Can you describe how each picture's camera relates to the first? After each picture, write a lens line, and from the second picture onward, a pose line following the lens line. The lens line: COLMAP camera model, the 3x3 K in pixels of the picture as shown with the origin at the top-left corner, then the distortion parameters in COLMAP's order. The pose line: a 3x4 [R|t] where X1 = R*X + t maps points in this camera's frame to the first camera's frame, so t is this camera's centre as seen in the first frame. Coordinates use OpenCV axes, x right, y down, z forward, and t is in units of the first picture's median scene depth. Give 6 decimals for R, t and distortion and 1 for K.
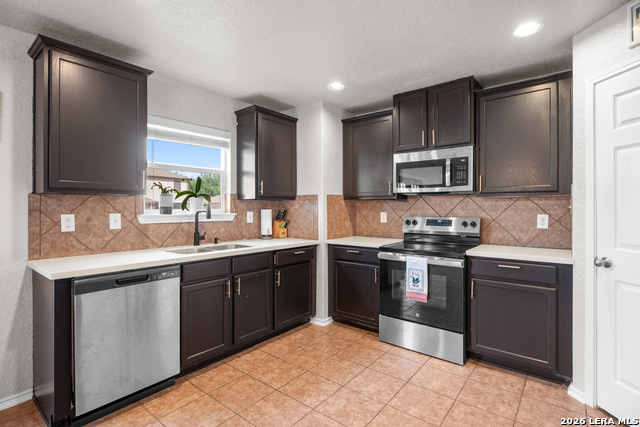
lens RADIAL K [[307.5, 0, 318.7], [0, 307.5, 209.2], [0, 0, 1]] dist [-0.001181, -0.000018]
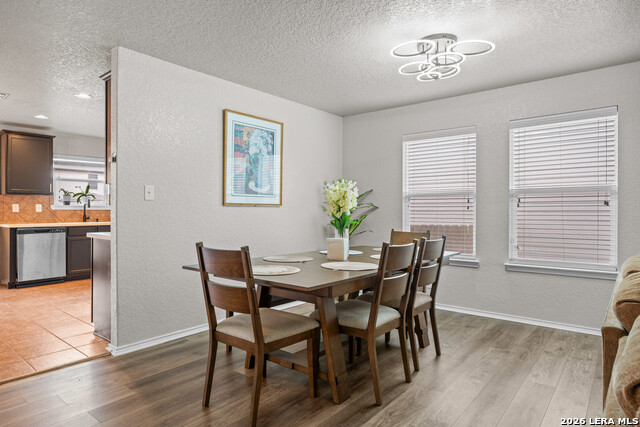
lens RADIAL K [[383.7, 0, 319.7], [0, 383.7, 215.1], [0, 0, 1]] dist [0.006182, 0.001360]
pose [[0.999589, 0.003955, -0.028399, 1.285351], [-0.003758, 0.999968, 0.007017, 0.062004], [0.028426, -0.006907, 0.999572, -1.514817]]
